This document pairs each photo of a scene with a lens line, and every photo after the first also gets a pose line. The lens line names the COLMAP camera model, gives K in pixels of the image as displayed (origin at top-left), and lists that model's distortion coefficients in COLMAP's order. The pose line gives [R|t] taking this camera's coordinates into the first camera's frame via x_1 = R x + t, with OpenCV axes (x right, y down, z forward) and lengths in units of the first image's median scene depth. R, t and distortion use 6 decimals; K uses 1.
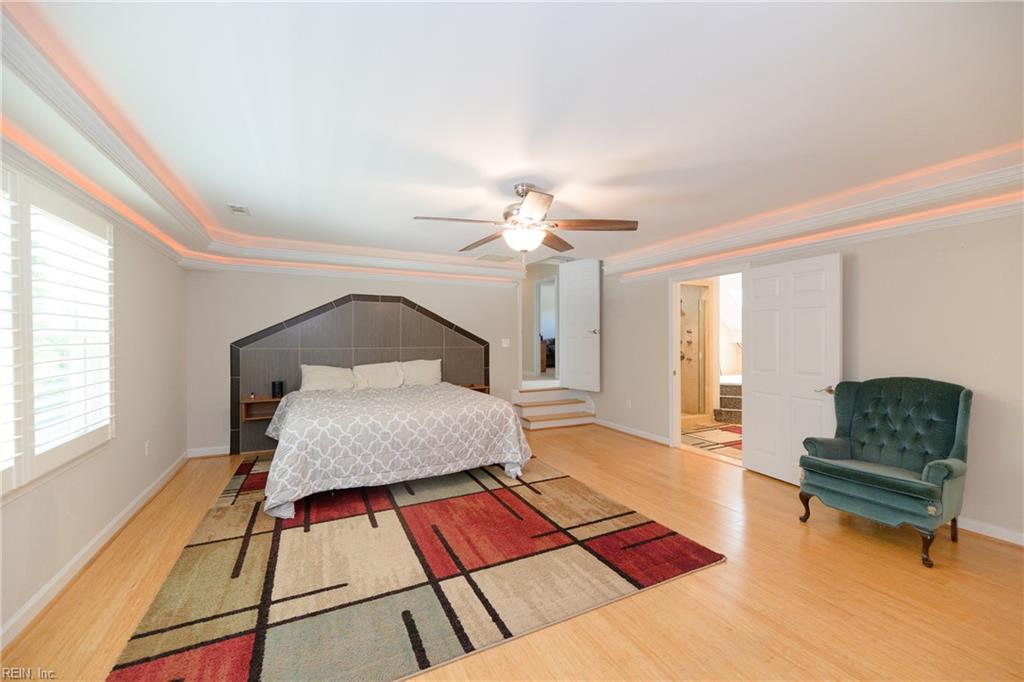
lens RADIAL K [[409.8, 0, 526.0], [0, 409.8, 342.5], [0, 0, 1]] dist [0.019753, -0.002800]
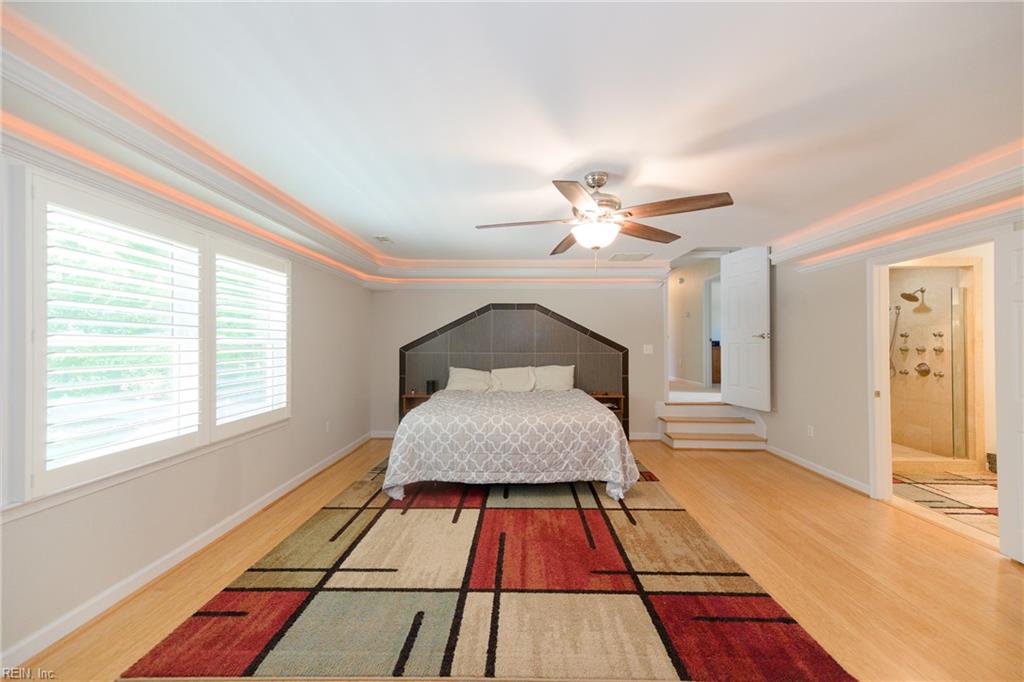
lens RADIAL K [[409.8, 0, 517.3], [0, 409.8, 339.5], [0, 0, 1]] dist [0.019753, -0.002800]
pose [[0.884048, -0.004159, -0.467377, 0.249590], [-0.005309, 0.999807, -0.018939, -0.003287], [0.467365, 0.019224, 0.883855, 0.122654]]
